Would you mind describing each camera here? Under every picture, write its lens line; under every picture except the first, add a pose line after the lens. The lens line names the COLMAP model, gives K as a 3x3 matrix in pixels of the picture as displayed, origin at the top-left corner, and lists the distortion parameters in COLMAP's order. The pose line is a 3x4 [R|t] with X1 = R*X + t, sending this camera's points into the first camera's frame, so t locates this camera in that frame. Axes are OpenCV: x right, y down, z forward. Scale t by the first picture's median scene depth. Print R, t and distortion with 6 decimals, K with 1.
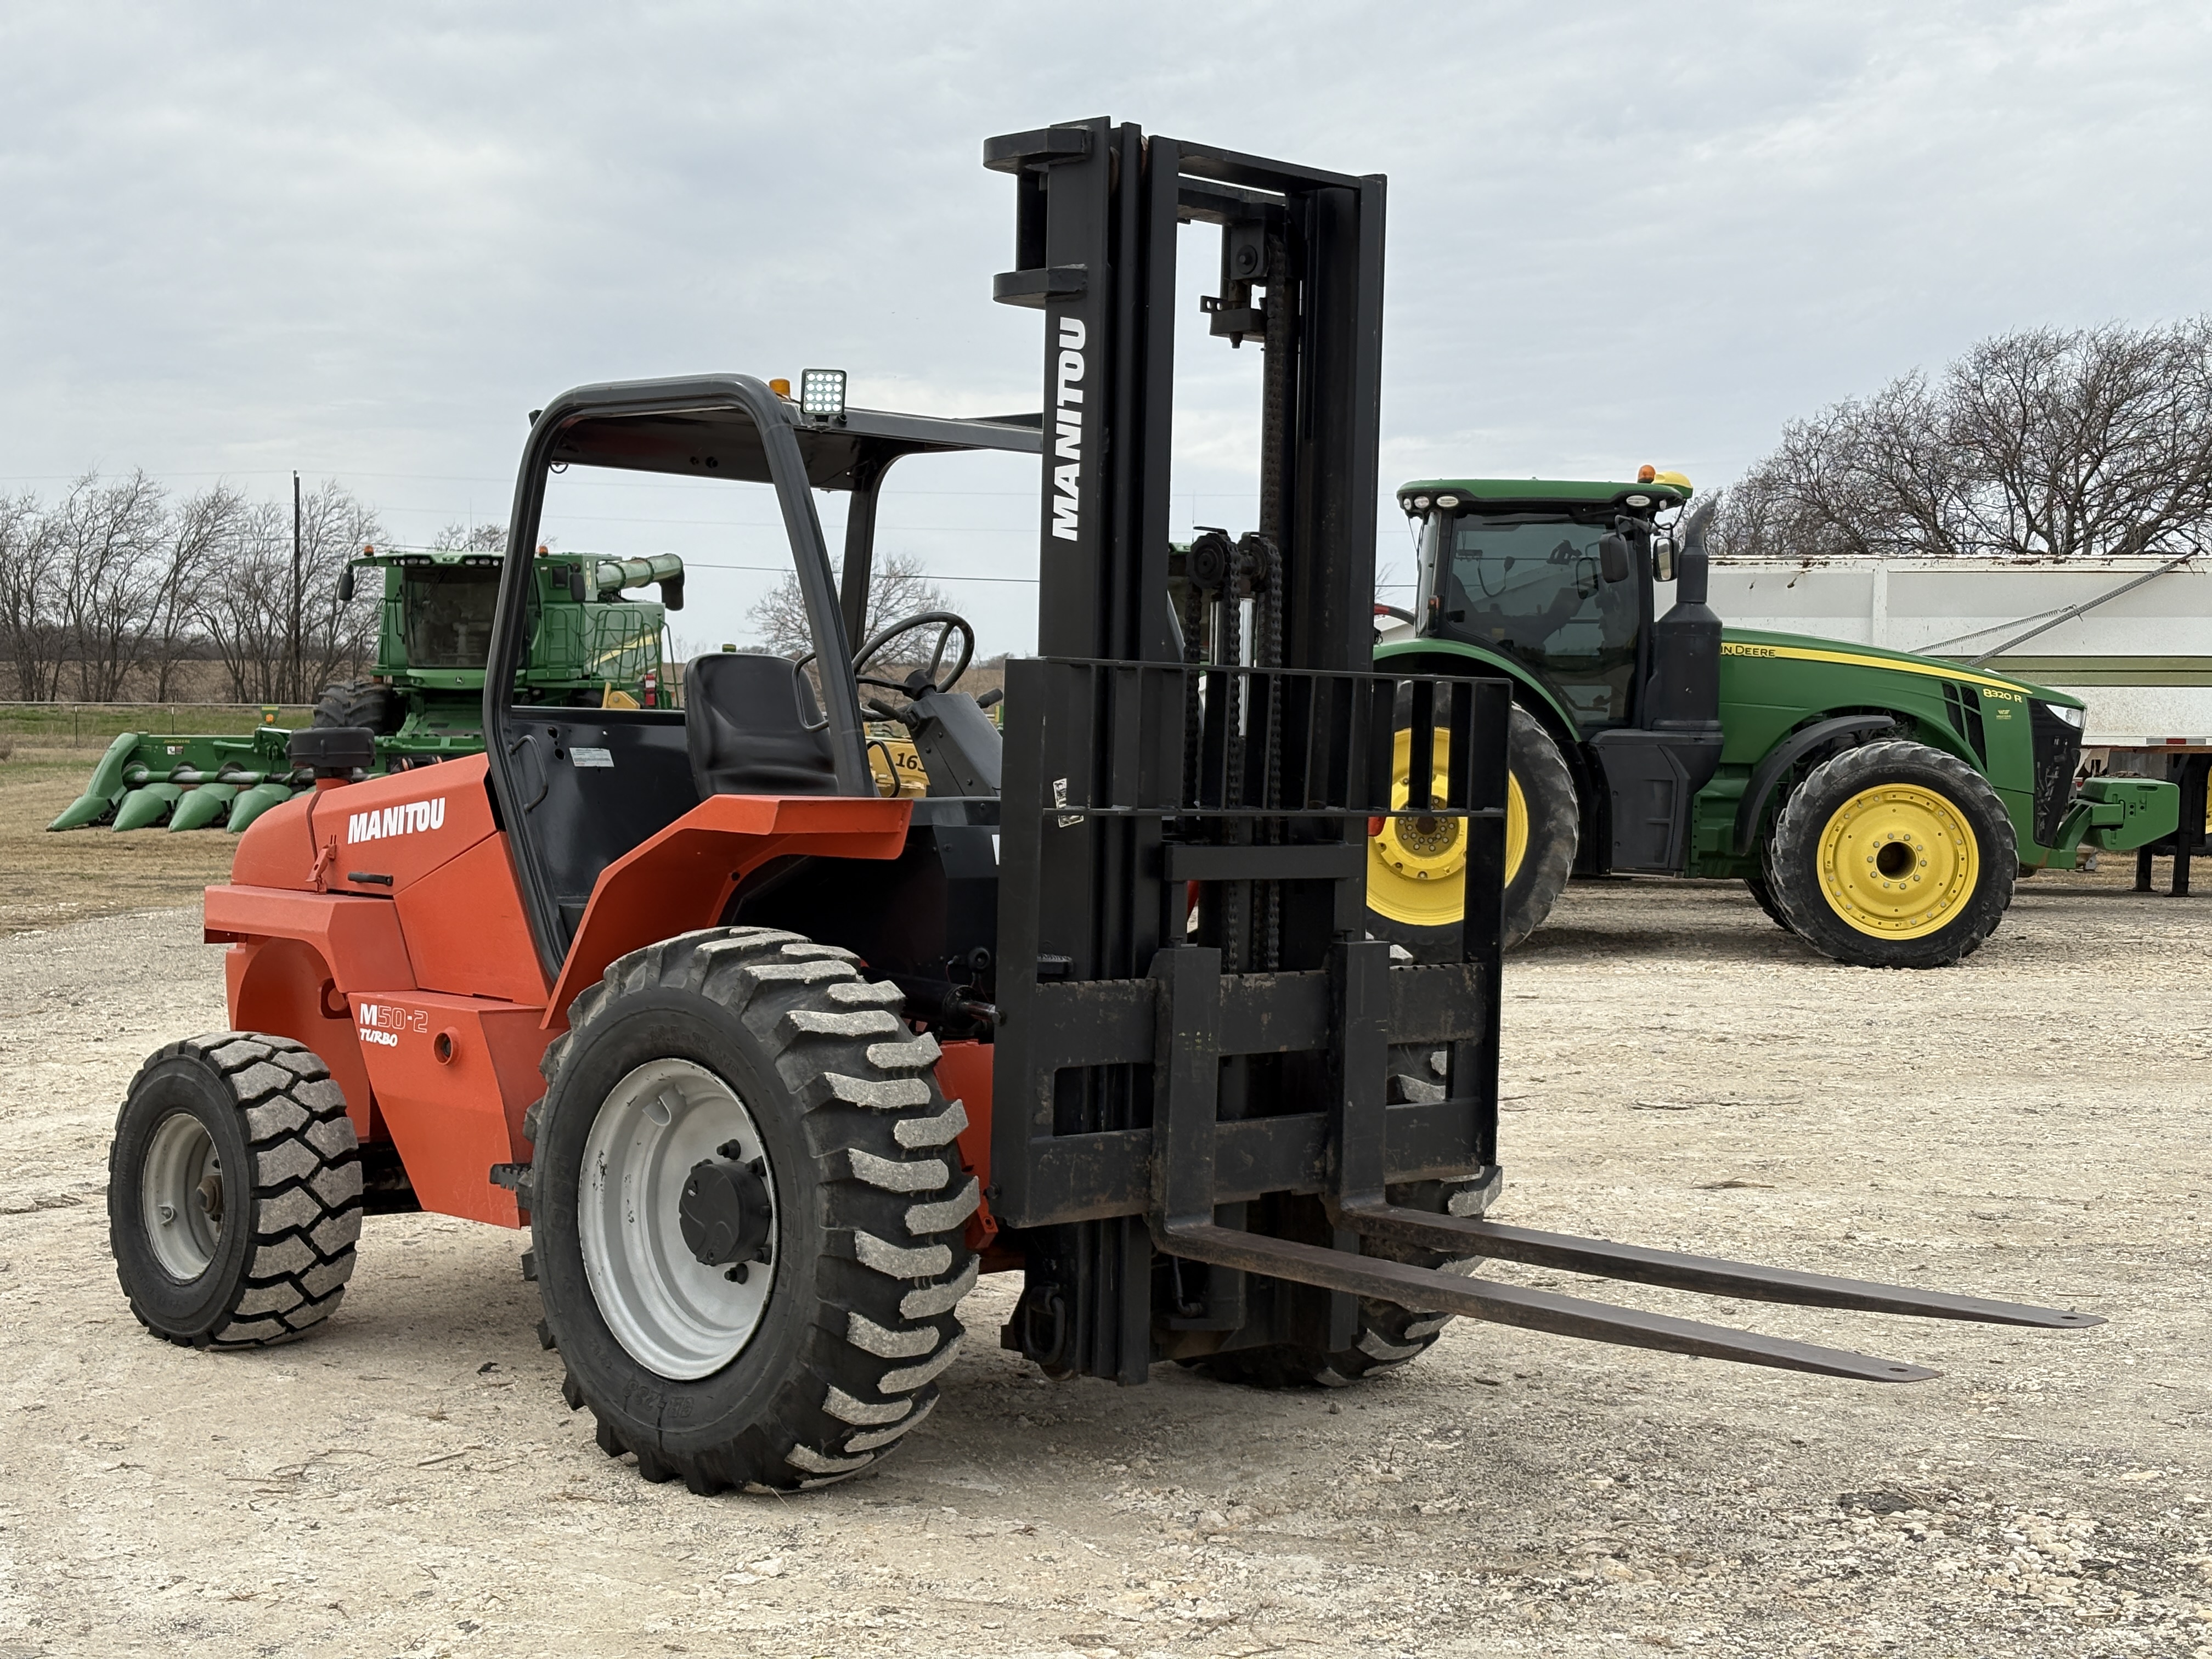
lens RADIAL K [[3335.3, 0, 1096.1], [0, 3335.3, 792.8], [0, 0, 1]] dist [0.111156, 0.000000]
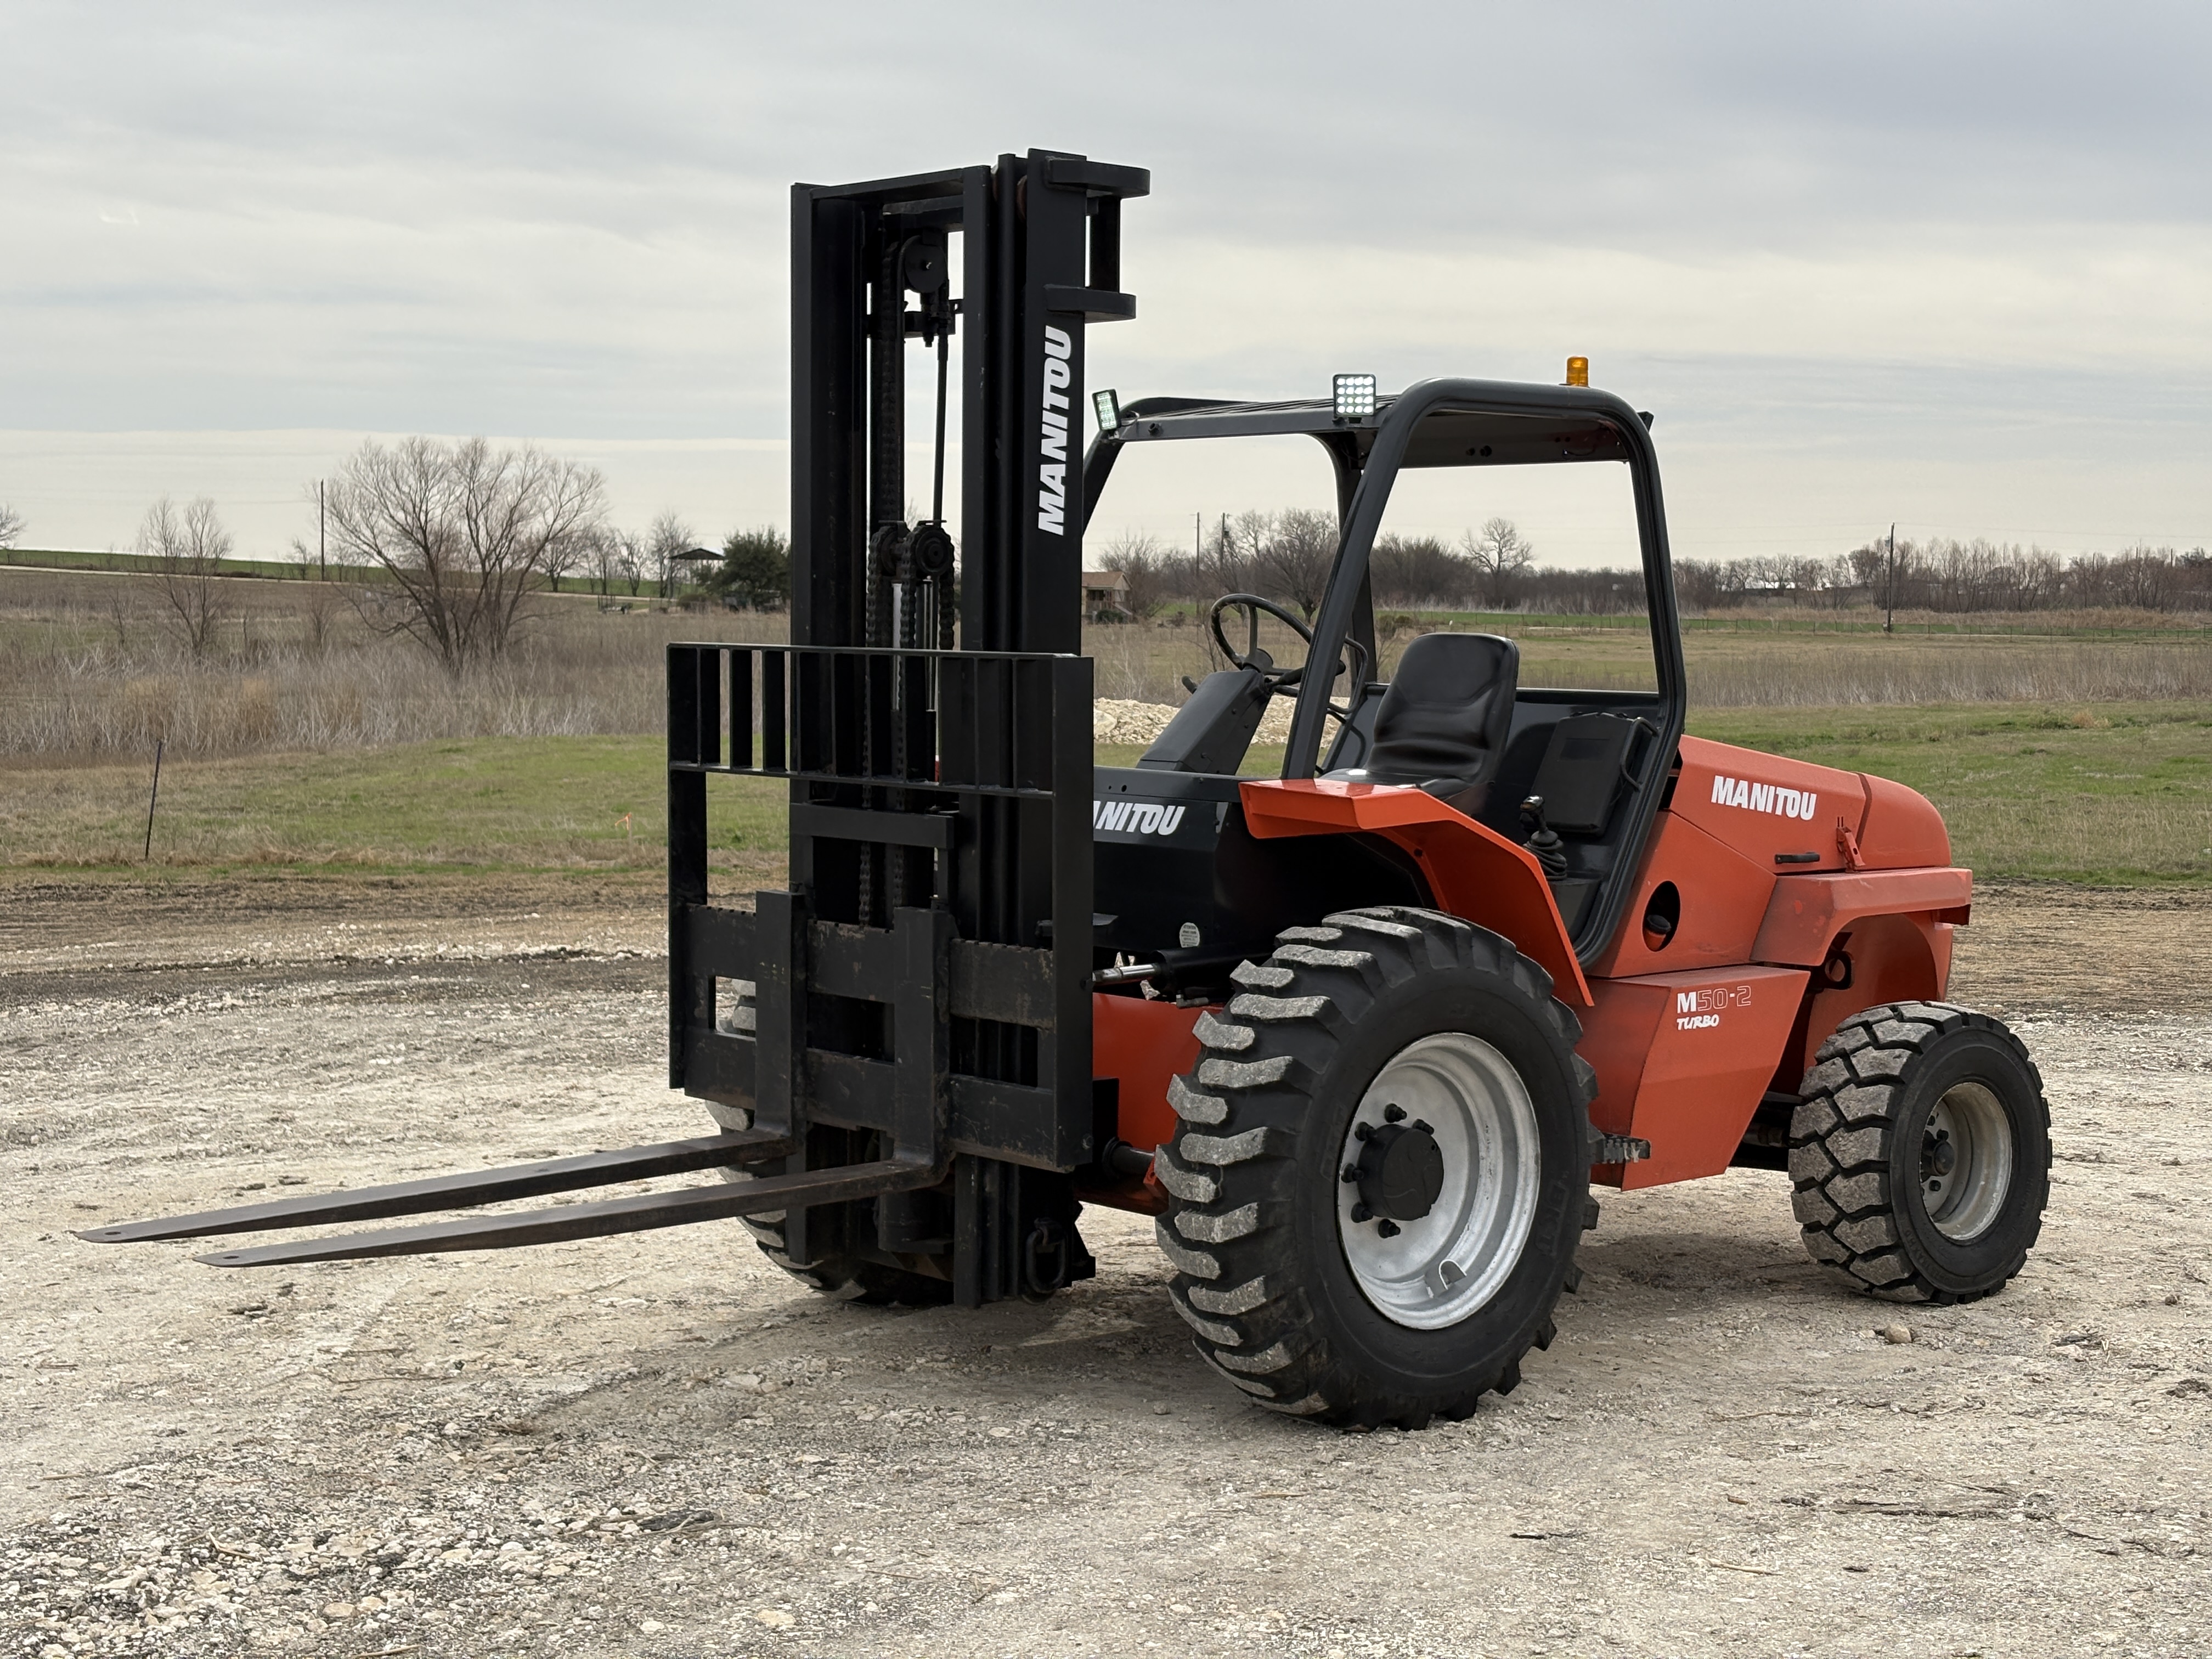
lens RADIAL K [[3335.3, 0, 1133.2], [0, 3335.3, 782.4], [0, 0, 1]] dist [0.111156, 0.000000]
pose [[-0.049051, 0.029032, -0.998374, 1.145342], [-0.027269, 0.999166, 0.030395, -0.028945], [0.998424, 0.028716, -0.048219, 1.147607]]
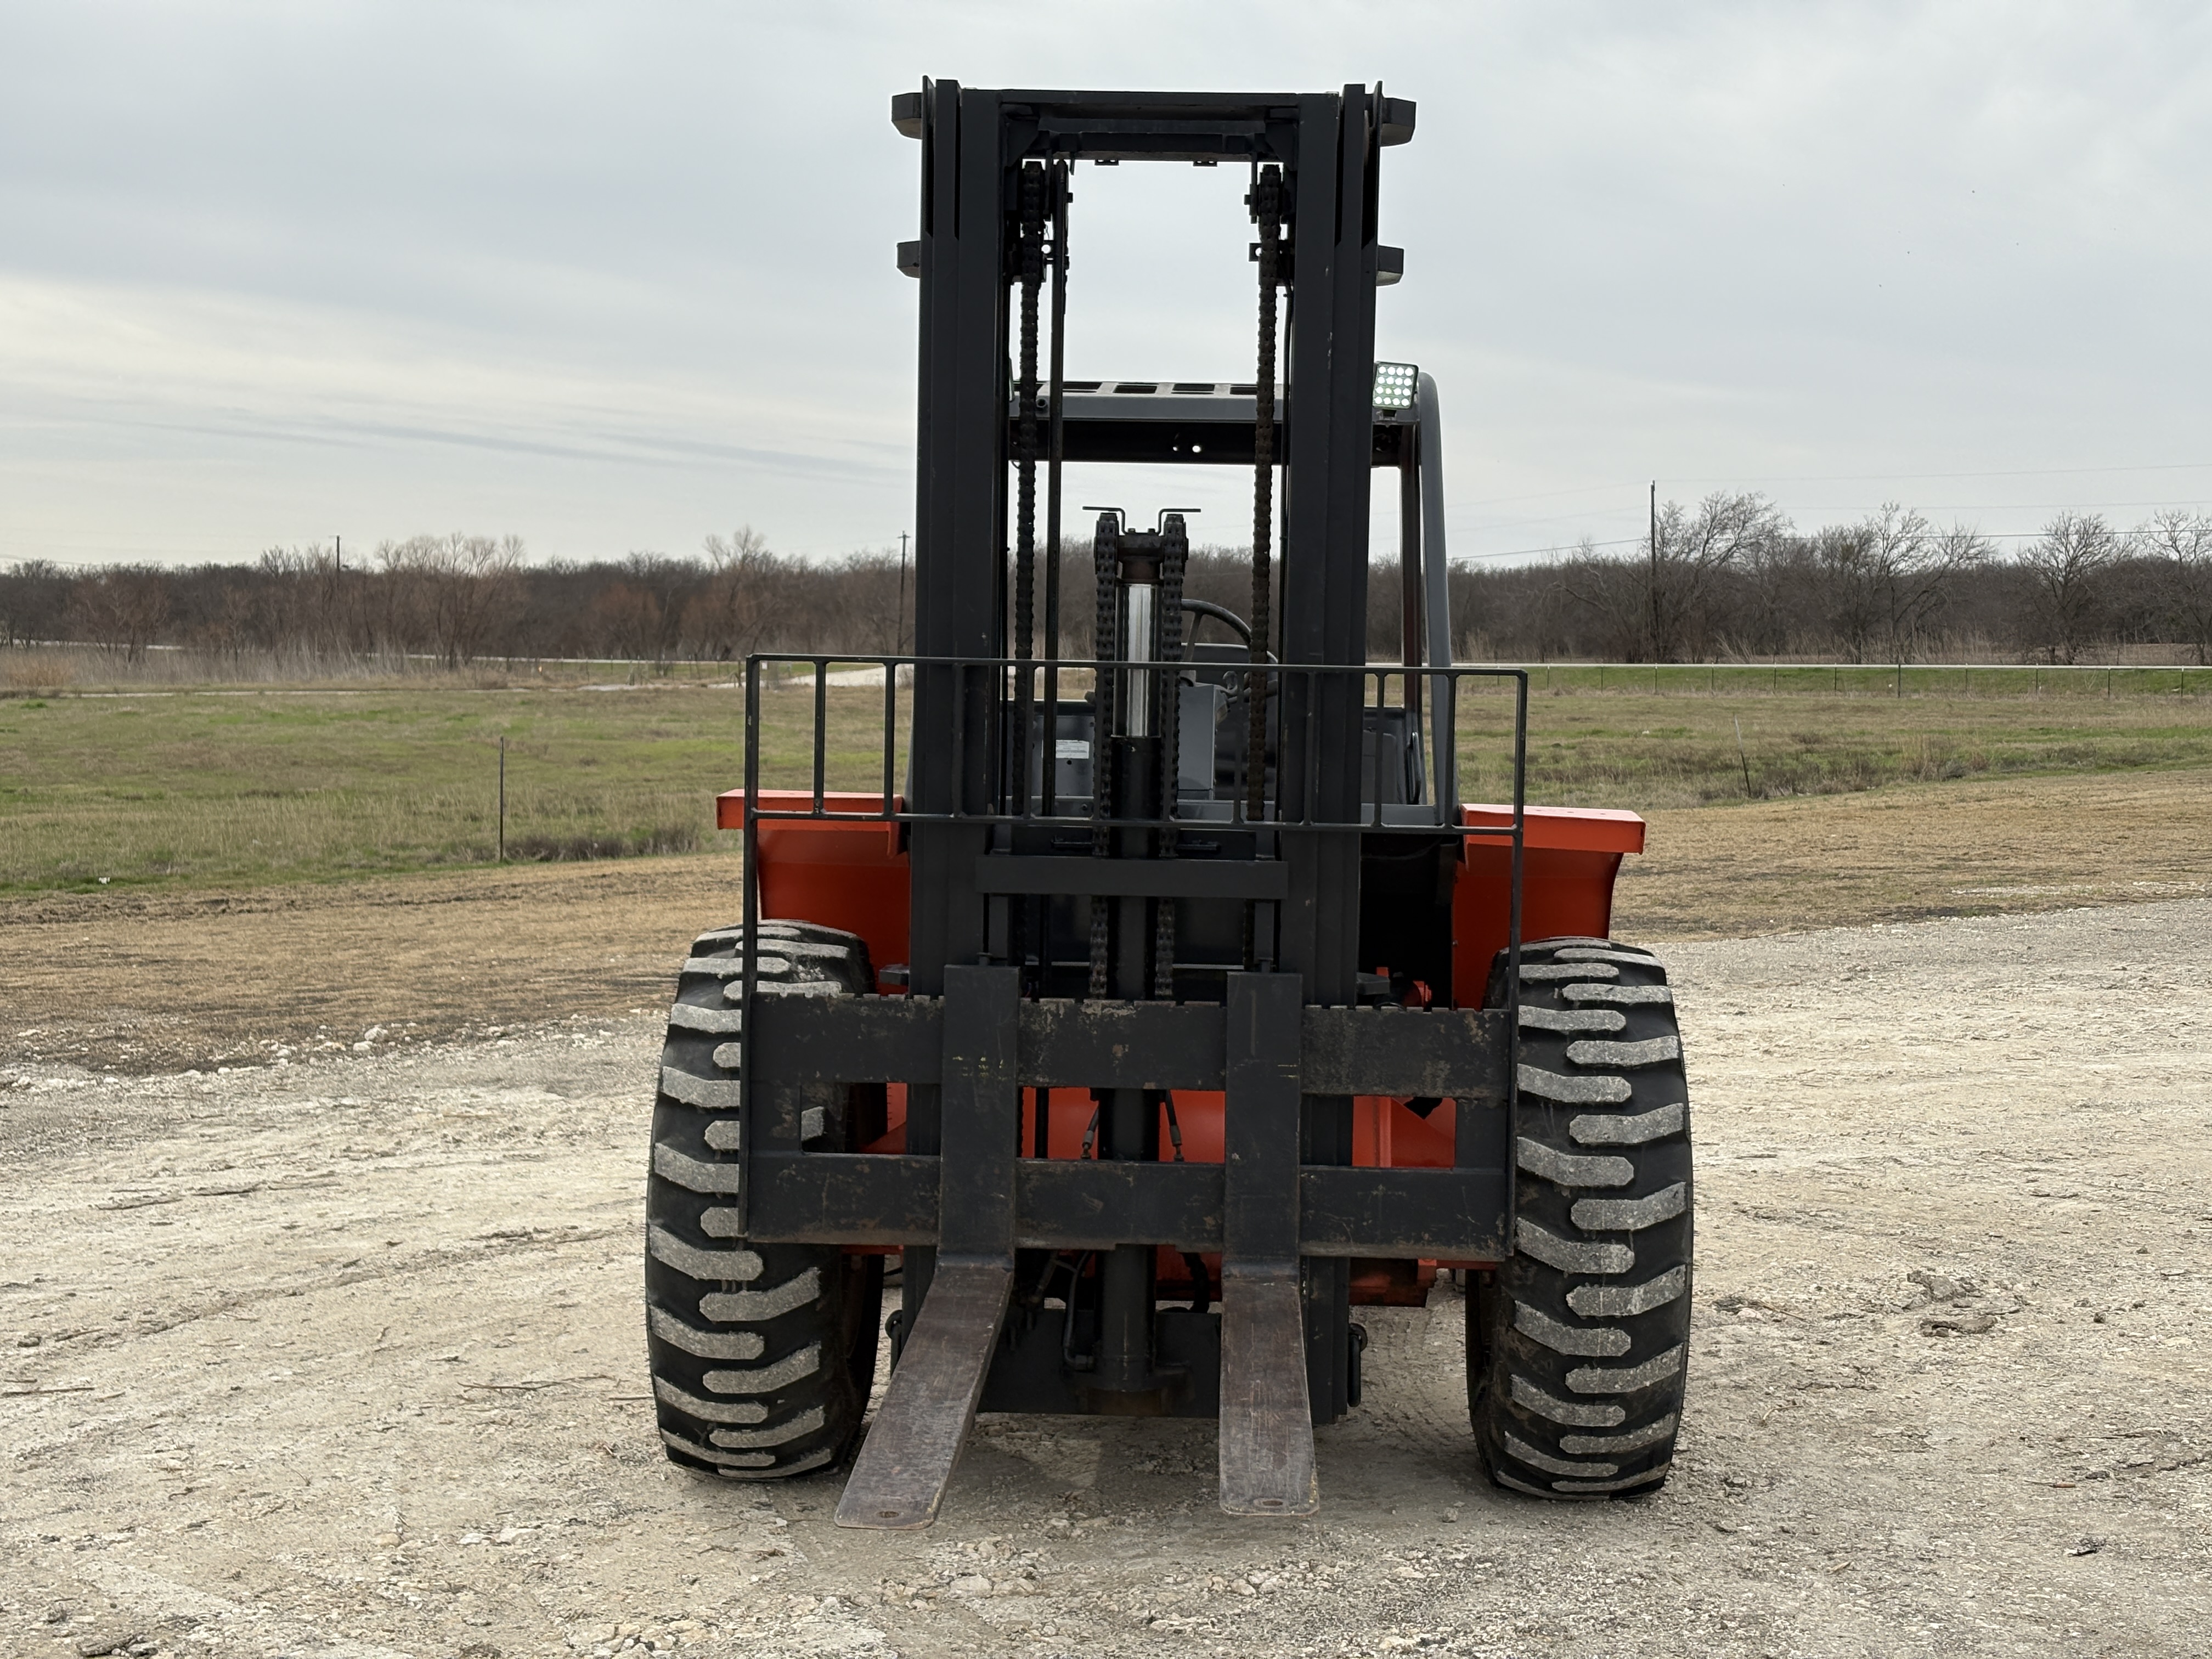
lens RADIAL K [[3335.3, 0, 1106.0], [0, 3335.3, 816.5], [0, 0, 1]] dist [0.111156, 0.000000]
pose [[0.678162, 0.025534, -0.734469, 0.711553], [-0.013470, 0.999660, 0.022317, -0.015640], [0.734789, -0.005241, 0.678276, 0.389081]]
